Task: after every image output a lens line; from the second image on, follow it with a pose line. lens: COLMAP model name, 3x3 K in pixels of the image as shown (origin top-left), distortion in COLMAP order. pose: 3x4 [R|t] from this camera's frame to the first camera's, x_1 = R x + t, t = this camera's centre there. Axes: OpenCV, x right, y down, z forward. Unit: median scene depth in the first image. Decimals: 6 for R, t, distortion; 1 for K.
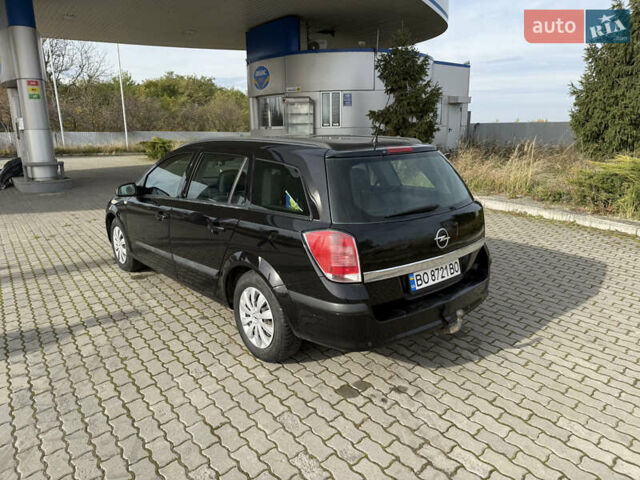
lens RADIAL K [[450.3, 0, 320.0], [0, 450.3, 240.0], [0, 0, 1]] dist [0.063594, -0.093744]
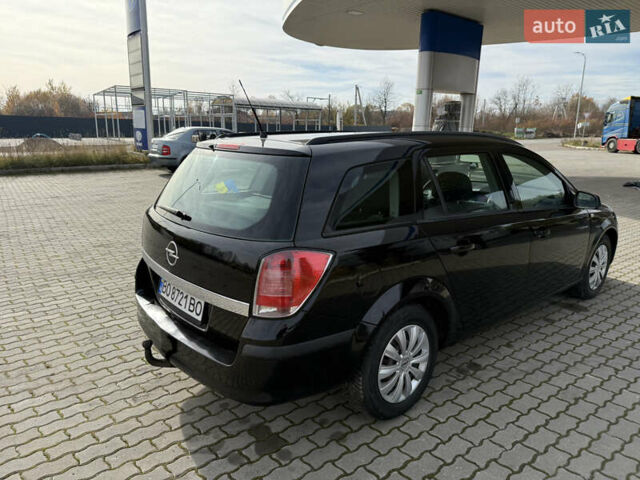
lens RADIAL K [[453.8, 0, 319.0], [0, 453.8, 240.9], [0, 0, 1]] dist [0.019196, -0.030944]
pose [[0.002901, 0.254960, -0.966947, 1.049111], [-0.253687, 0.935506, 0.245908, -0.291381], [0.967282, 0.244588, 0.067394, 1.180790]]
